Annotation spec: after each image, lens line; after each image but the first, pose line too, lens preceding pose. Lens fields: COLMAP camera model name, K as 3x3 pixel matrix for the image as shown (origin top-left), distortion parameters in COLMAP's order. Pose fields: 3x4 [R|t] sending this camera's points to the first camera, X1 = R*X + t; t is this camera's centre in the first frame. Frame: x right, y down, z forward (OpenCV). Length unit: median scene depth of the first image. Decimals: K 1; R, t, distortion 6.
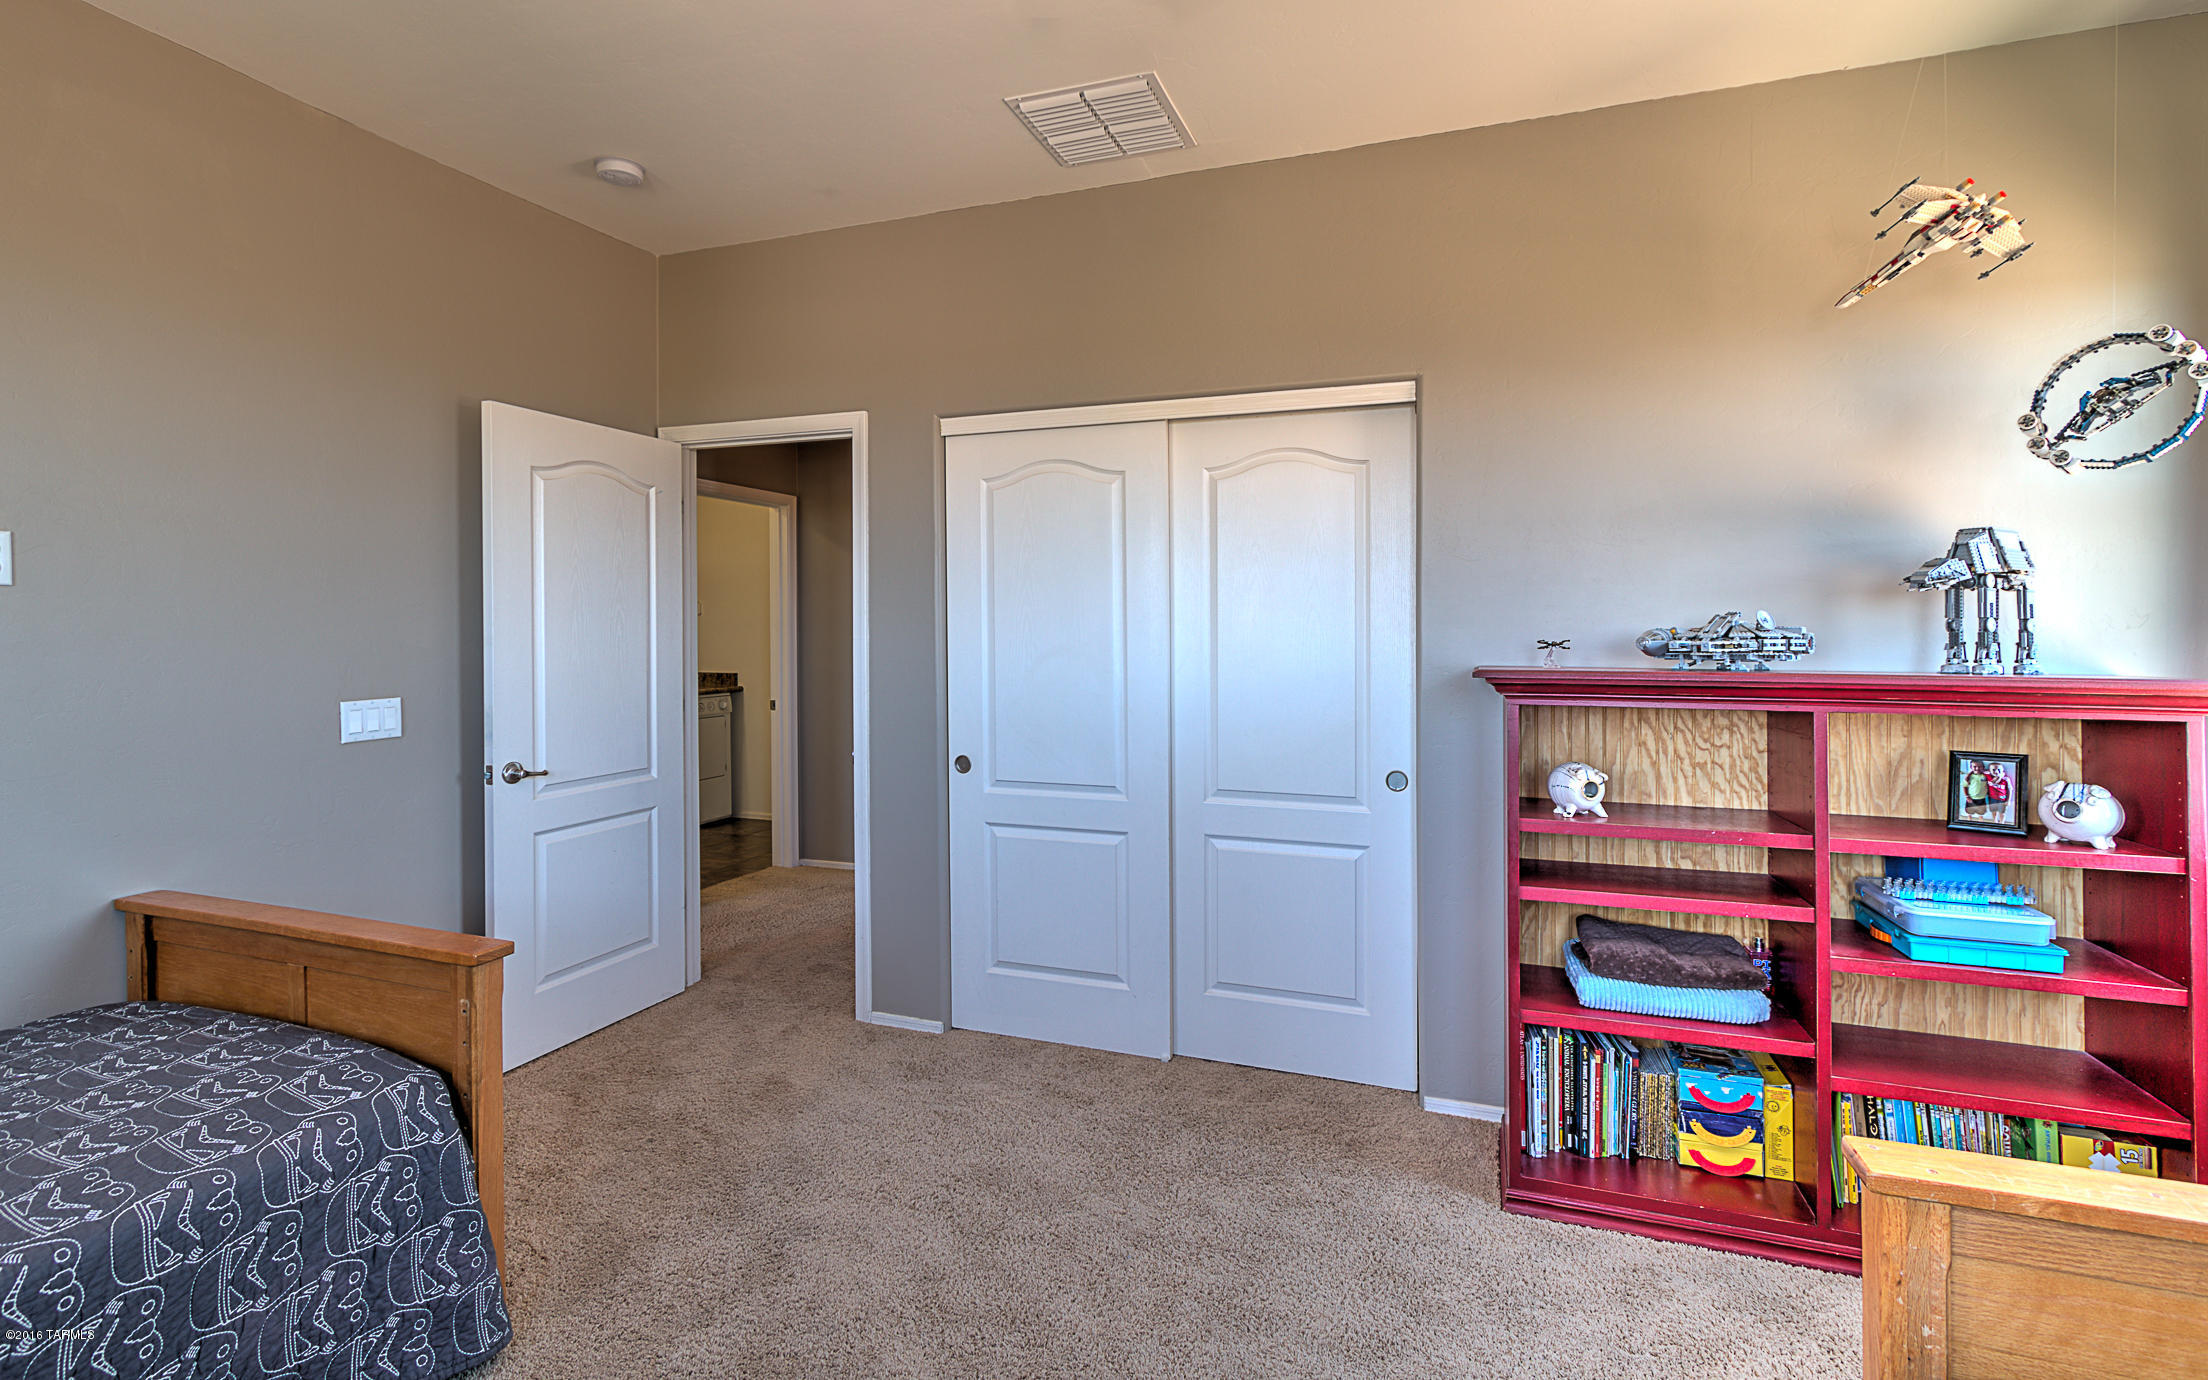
lens RADIAL K [[1018.6, 0, 1105.8], [0, 1018.6, 637.5], [0, 0, 1]] dist [-0.000148, -0.000071]
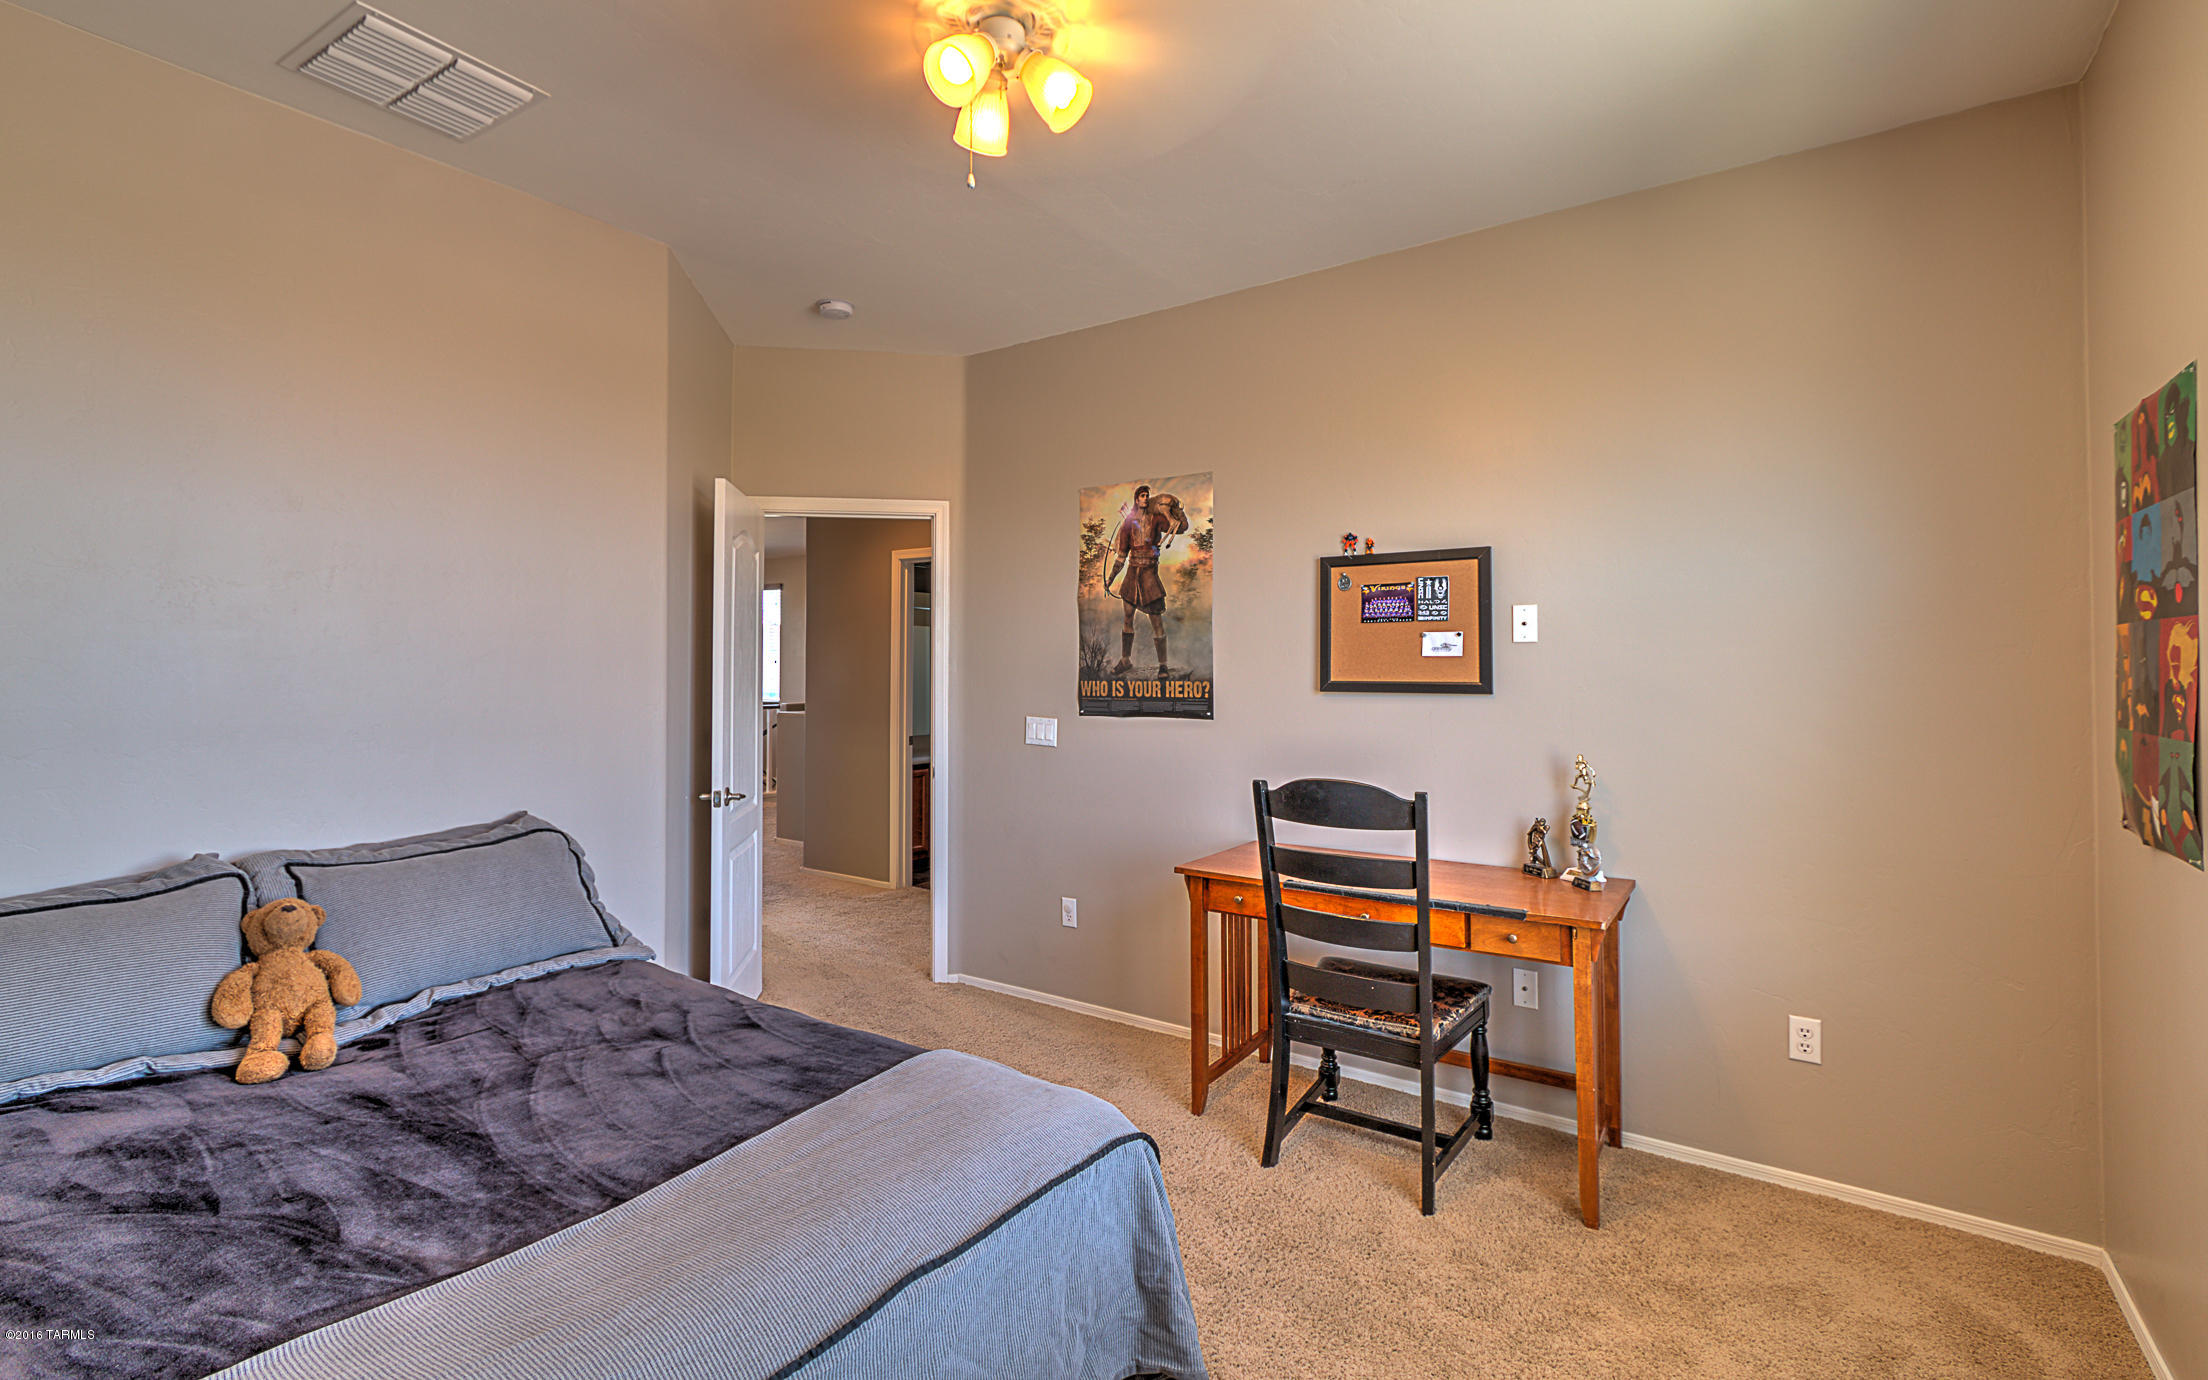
lens RADIAL K [[1018.6, 0, 1105.8], [0, 1018.6, 637.5], [0, 0, 1]] dist [-0.000148, -0.000071]
pose [[0.877867, 0.000912, 0.478904, -0.670273], [0.011351, 0.999678, -0.022712, -0.015221], [-0.478770, 0.025374, 0.877574, -0.208483]]
